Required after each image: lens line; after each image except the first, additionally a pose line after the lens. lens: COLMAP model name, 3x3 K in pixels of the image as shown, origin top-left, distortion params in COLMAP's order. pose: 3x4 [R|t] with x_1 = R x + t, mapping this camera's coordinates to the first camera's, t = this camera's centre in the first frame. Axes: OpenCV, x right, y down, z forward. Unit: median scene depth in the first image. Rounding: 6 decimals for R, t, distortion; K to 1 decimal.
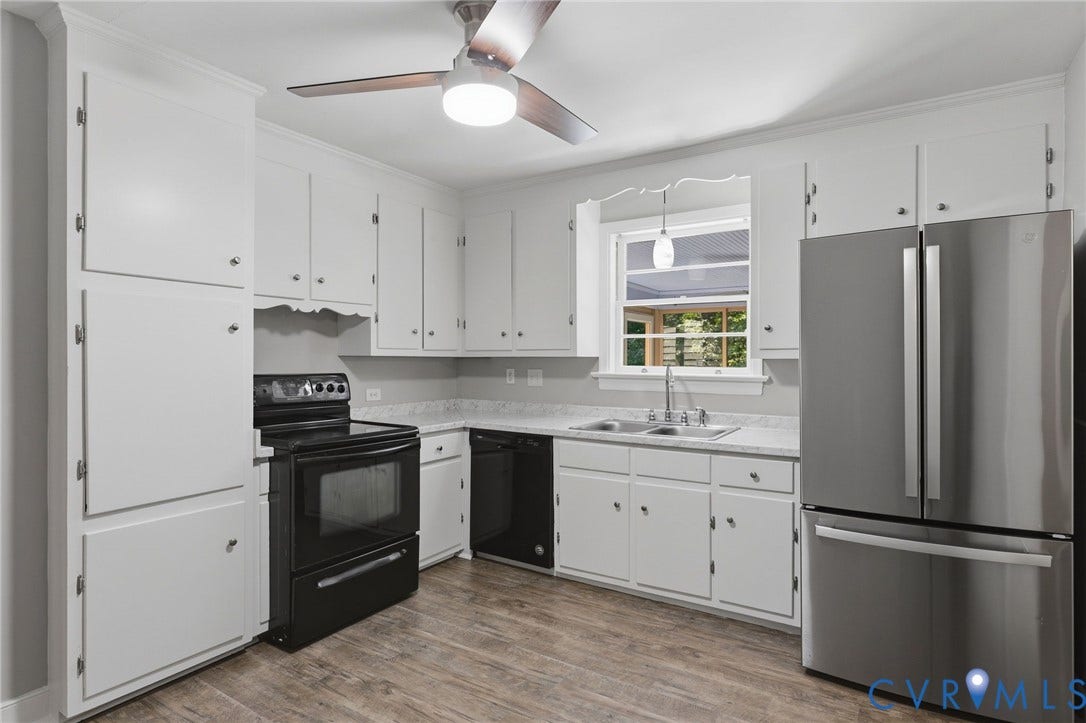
lens RADIAL K [[575.6, 0, 548.6], [0, 575.6, 364.0], [0, 0, 1]] dist [0.001522, 0.000088]
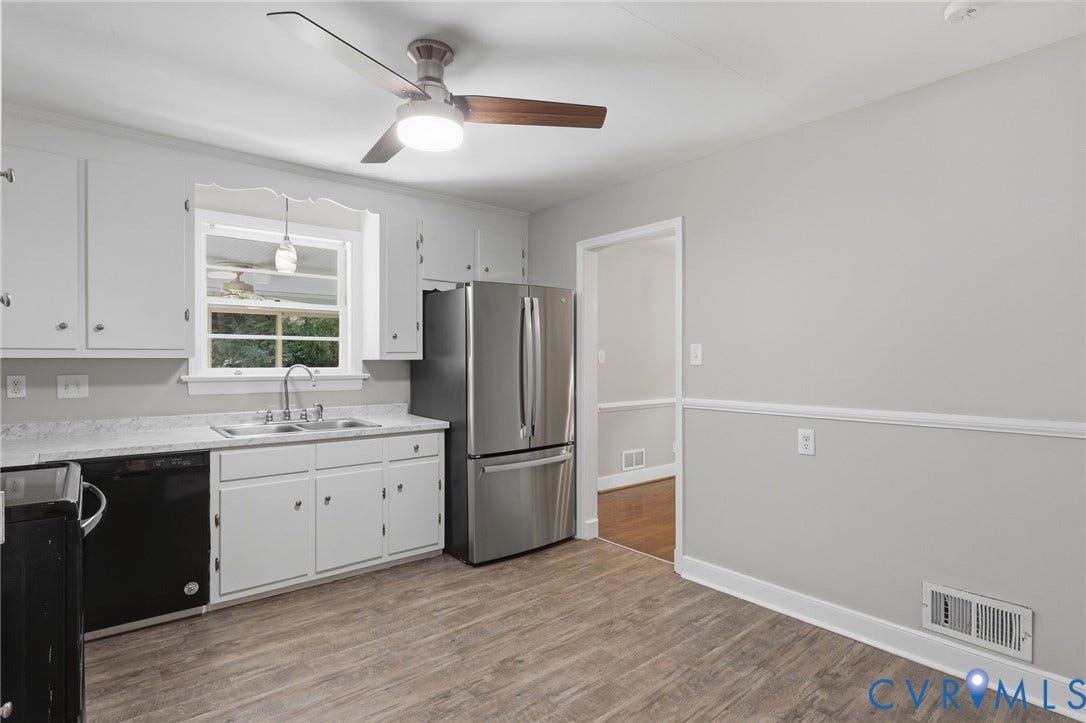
lens RADIAL K [[553.1, 0, 537.9], [0, 553.1, 354.8], [0, 0, 1]] dist [-0.014629, 0.002566]
pose [[0.319805, 0.003022, 0.947478, -0.663411], [0.009622, 0.999933, -0.006437, -0.008924], [-0.947434, 0.011175, 0.319755, 0.281949]]
